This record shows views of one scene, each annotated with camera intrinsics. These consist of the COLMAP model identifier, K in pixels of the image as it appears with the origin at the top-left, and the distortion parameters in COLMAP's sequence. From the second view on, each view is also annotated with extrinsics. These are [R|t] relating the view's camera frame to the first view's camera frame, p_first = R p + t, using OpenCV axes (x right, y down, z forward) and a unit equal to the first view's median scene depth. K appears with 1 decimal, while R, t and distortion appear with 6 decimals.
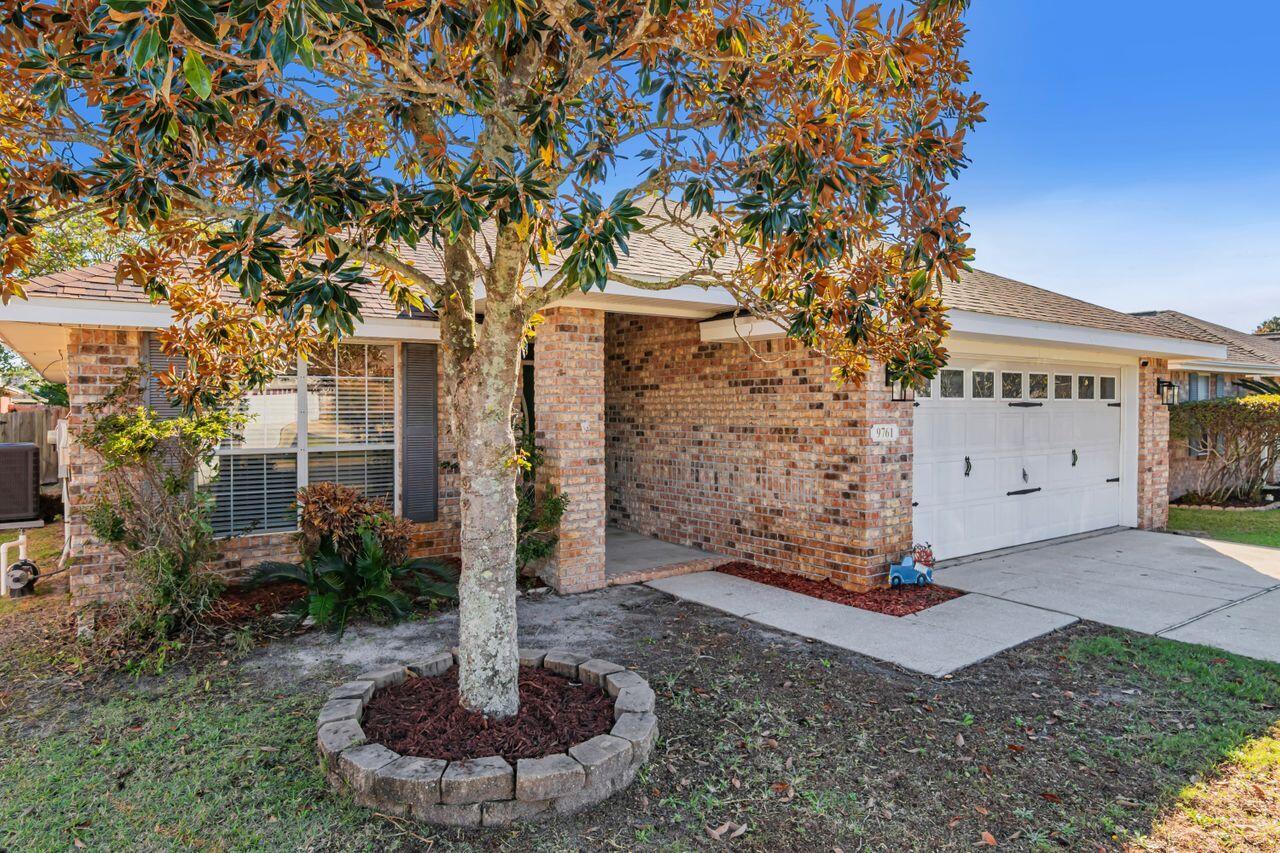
lens RADIAL K [[778.0, 0, 639.6], [0, 778.0, 415.4], [0, 0, 1]] dist [0.000838, 0.003124]
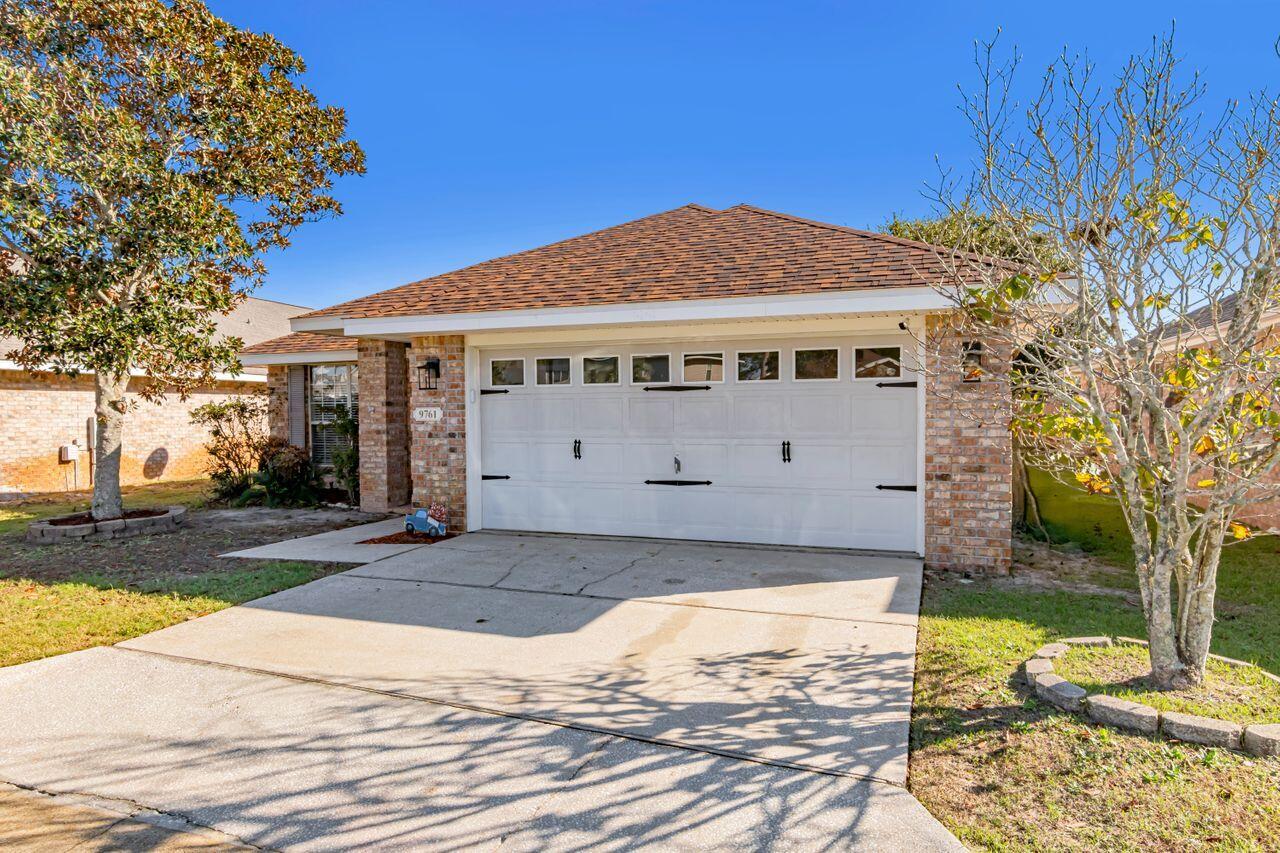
lens RADIAL K [[778.0, 0, 639.1], [0, 778.0, 424.9], [0, 0, 1]] dist [0.000838, 0.003124]
pose [[0.550818, 0.015437, -0.834482, 1.533033], [-0.000226, 0.999832, 0.018347, 0.015572], [0.834625, -0.009917, 0.550729, 0.563122]]
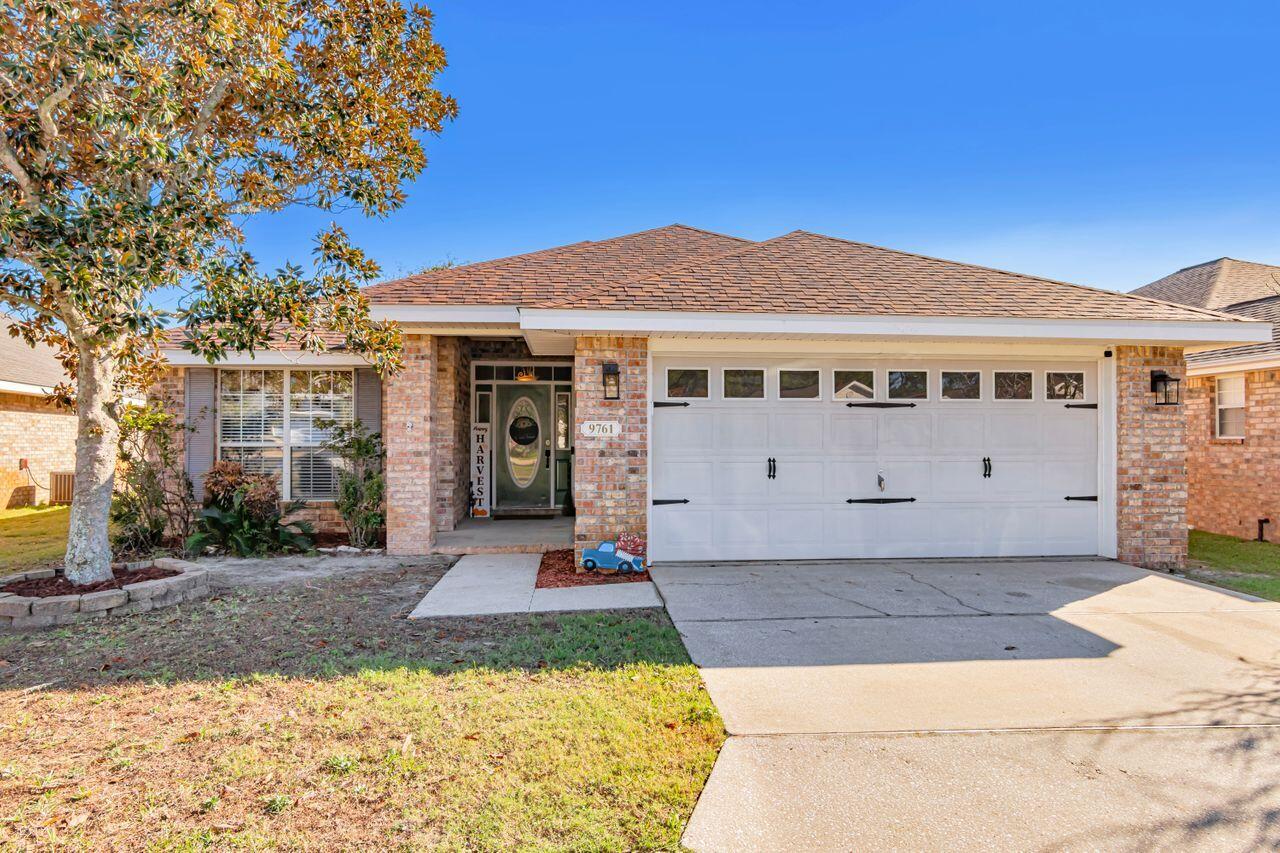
lens RADIAL K [[778.0, 0, 636.8], [0, 778.0, 430.3], [0, 0, 1]] dist [0.000838, 0.003124]
pose [[0.860646, -0.006396, -0.509163, 0.882050], [-0.006088, 0.999720, -0.022849, 0.047353], [0.509167, 0.022765, 0.860367, 0.087478]]
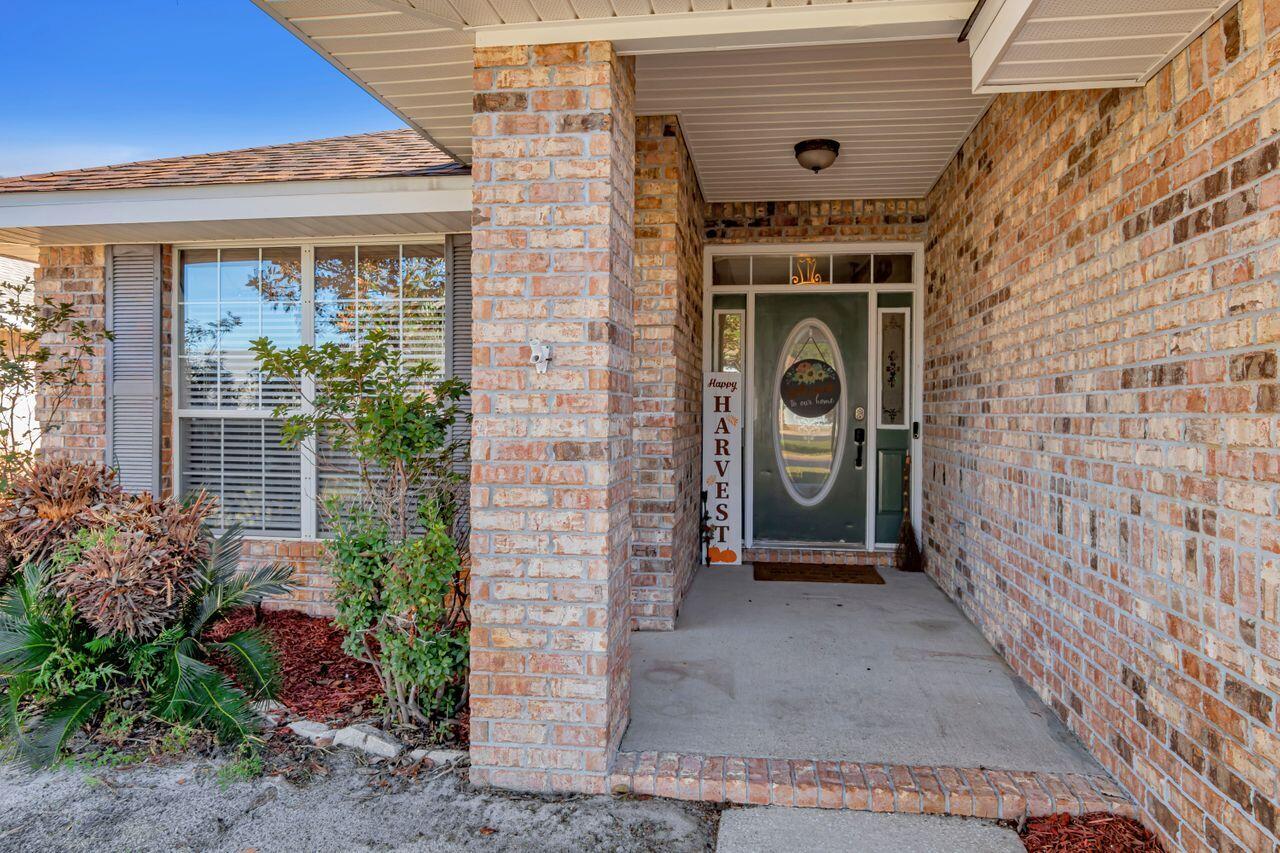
lens RADIAL K [[778.0, 0, 660.5], [0, 778.0, 416.3], [0, 0, 1]] dist [0.000838, 0.003124]
pose [[0.724411, 0.012330, -0.689258, 0.226708], [-0.014507, 0.999891, 0.002639, 0.040589], [0.689216, 0.008087, 0.724511, 0.748709]]
